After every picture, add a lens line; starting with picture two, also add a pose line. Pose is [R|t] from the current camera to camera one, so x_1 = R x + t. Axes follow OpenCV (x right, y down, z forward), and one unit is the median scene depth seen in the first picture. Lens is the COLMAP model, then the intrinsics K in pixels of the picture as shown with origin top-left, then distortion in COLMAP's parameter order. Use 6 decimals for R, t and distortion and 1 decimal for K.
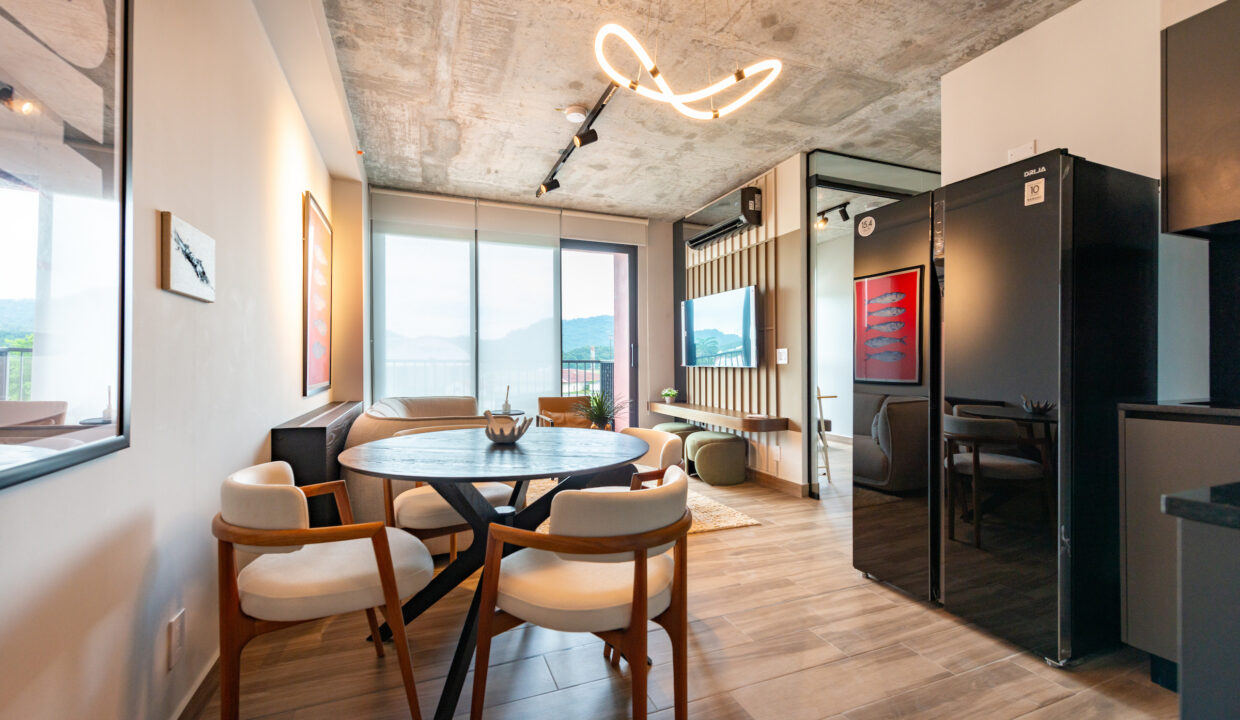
lens RADIAL K [[488.6, 0, 613.6], [0, 488.6, 363.1], [0, 0, 1]] dist [0.000218, -0.000313]
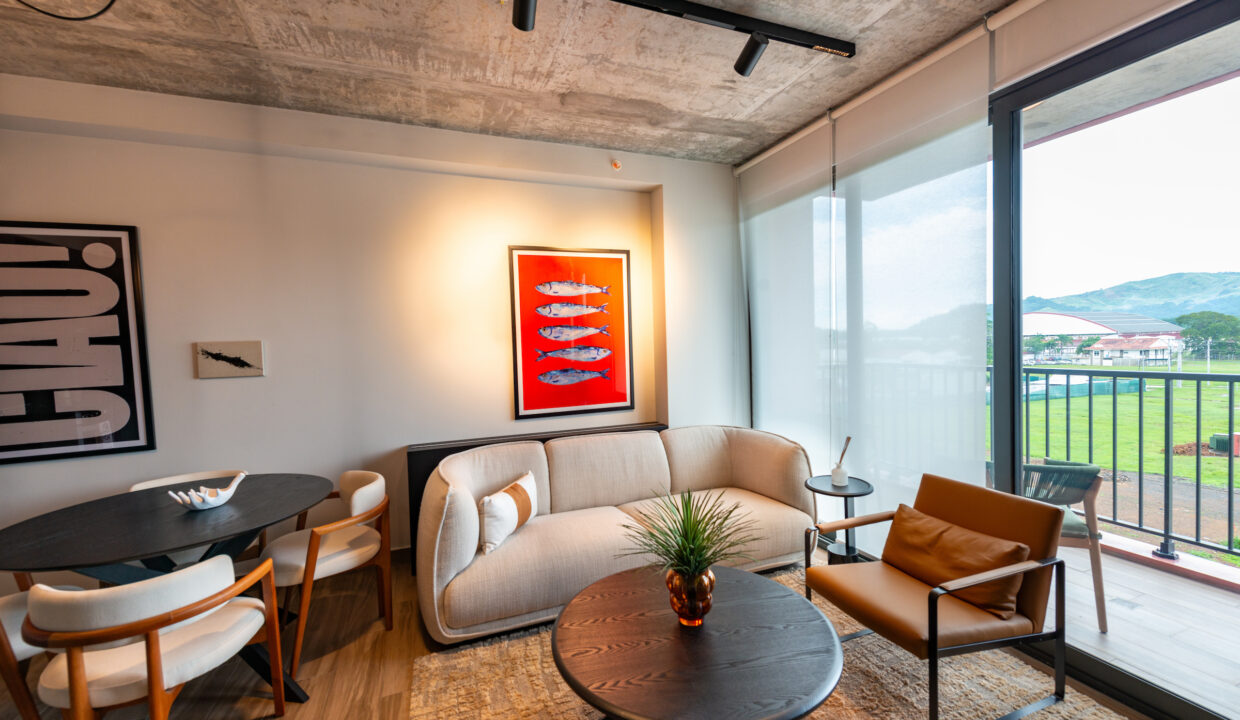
lens RADIAL K [[488.6, 0, 621.2], [0, 488.6, 362.7], [0, 0, 1]] dist [0.000218, -0.000313]
pose [[-0.009925, 0.046811, -0.998854, 0.281105], [0.026856, 0.998556, 0.046530, -0.060455], [0.999590, -0.026364, -0.011168, 0.649911]]
